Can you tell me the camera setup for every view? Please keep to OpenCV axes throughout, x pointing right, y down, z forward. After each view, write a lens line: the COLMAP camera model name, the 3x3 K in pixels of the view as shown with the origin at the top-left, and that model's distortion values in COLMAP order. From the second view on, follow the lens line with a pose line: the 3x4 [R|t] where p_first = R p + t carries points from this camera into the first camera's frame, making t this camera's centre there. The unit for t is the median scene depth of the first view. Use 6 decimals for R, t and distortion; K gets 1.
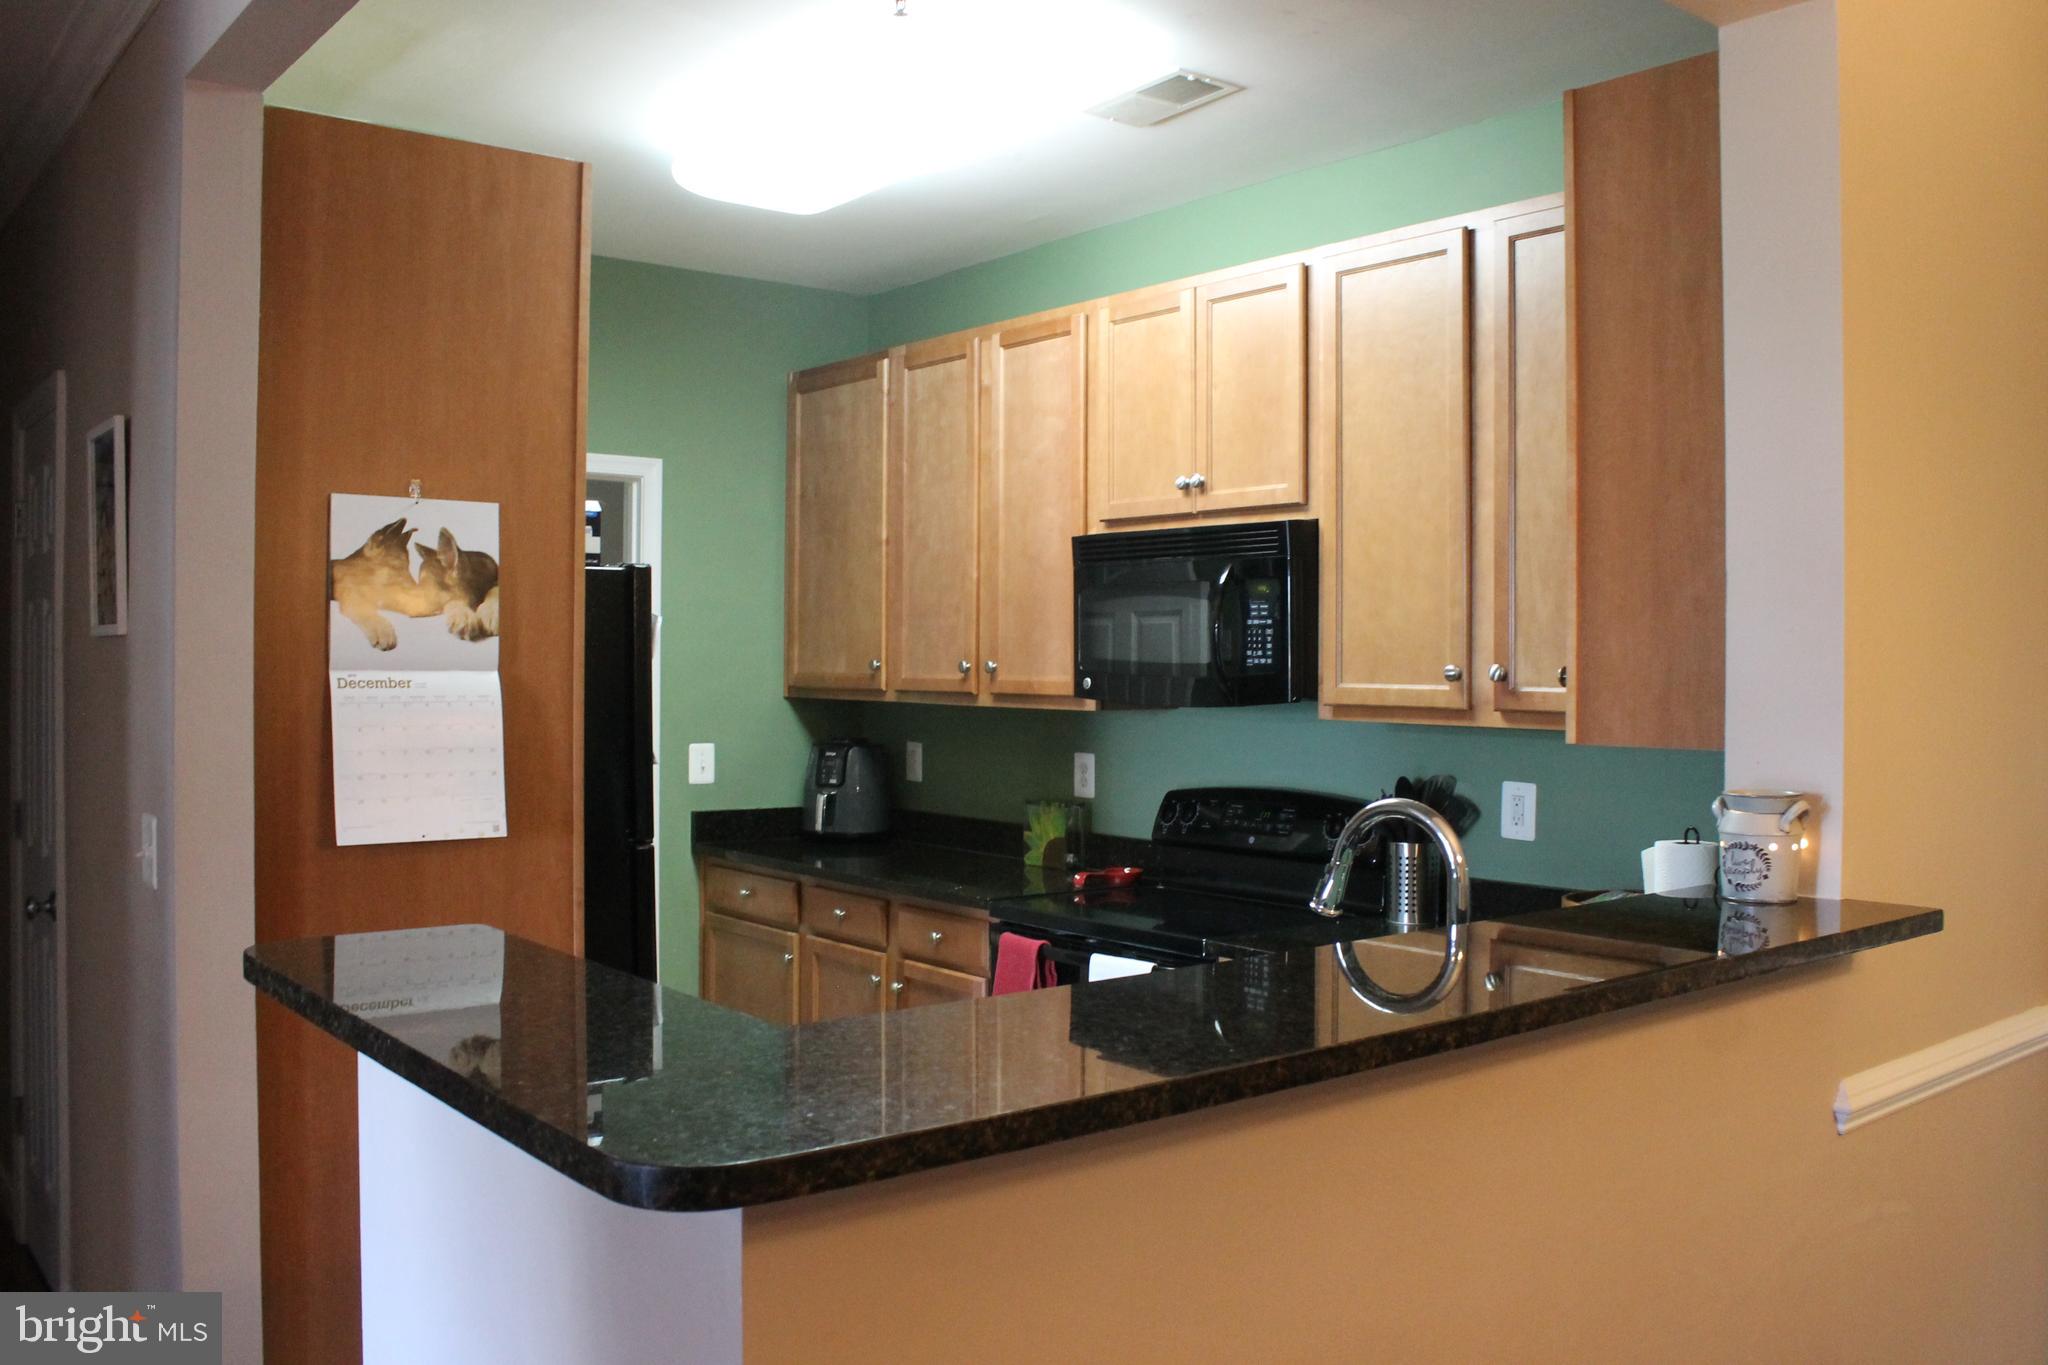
lens RADIAL K [[1714.0, 0, 1024.0], [0, 1714.0, 682.5], [0, 0, 1]] dist [-0.148727, 0.132374]
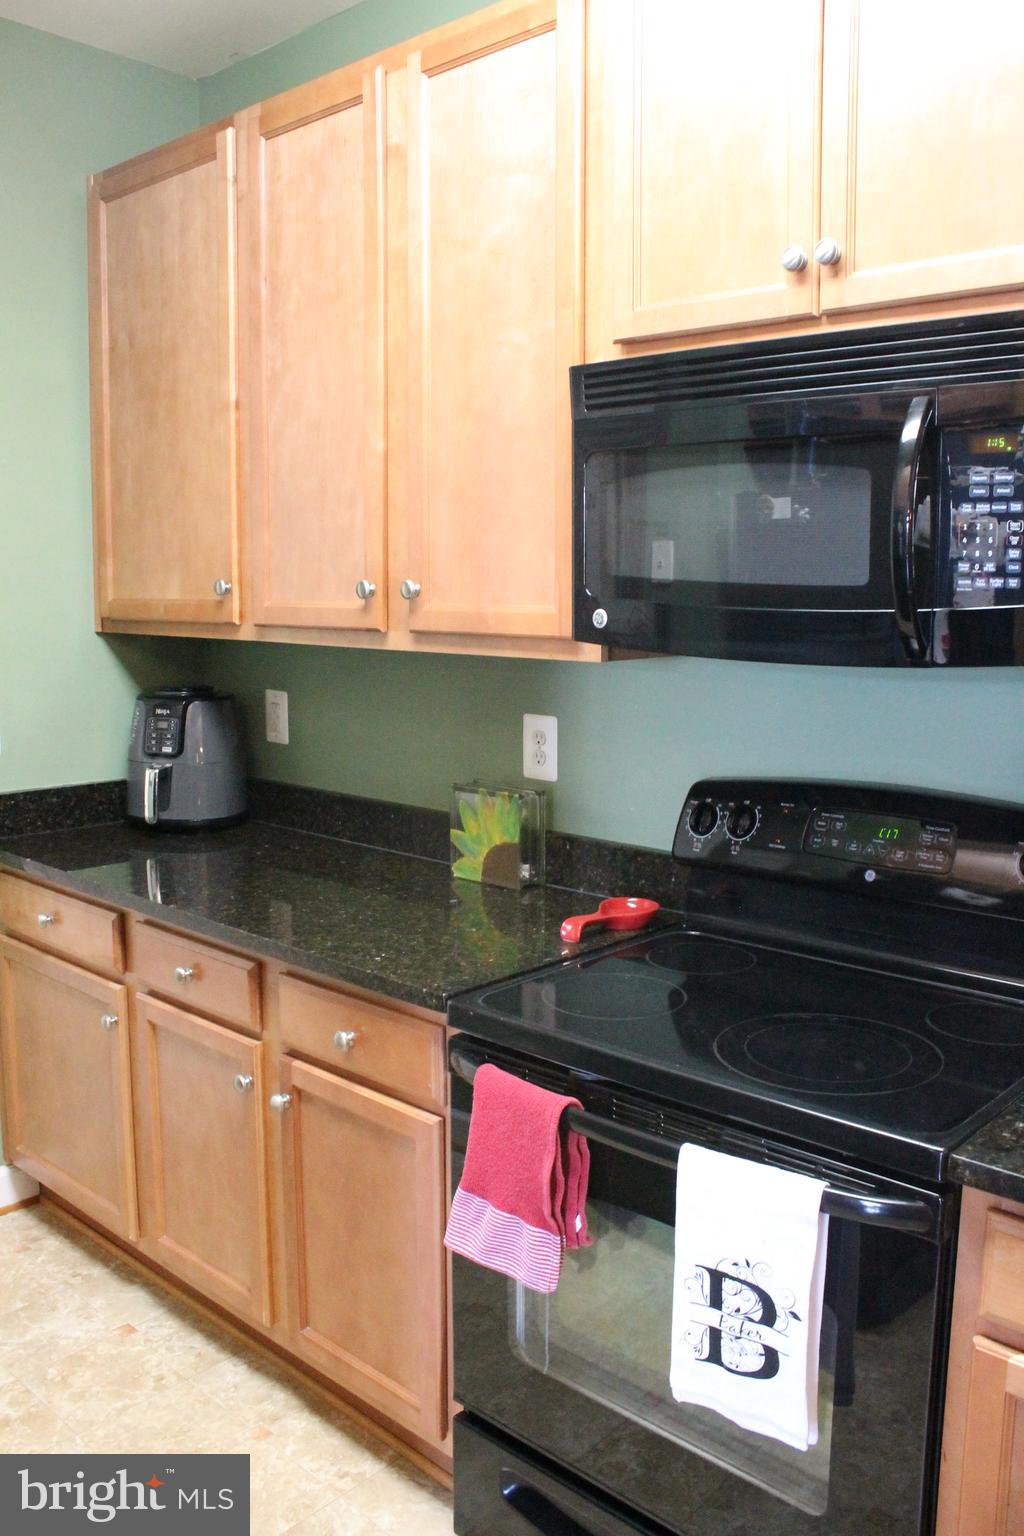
lens RADIAL K [[1285.5, 0, 512.0], [0, 1285.5, 768.0], [0, 0, 1]] dist [-0.148727, 0.132374]
pose [[0.988938, -0.022607, 0.146599, -0.051082], [0.002879, 0.991057, 0.133411, -0.006317], [-0.148304, -0.131513, 0.980158, 0.494439]]
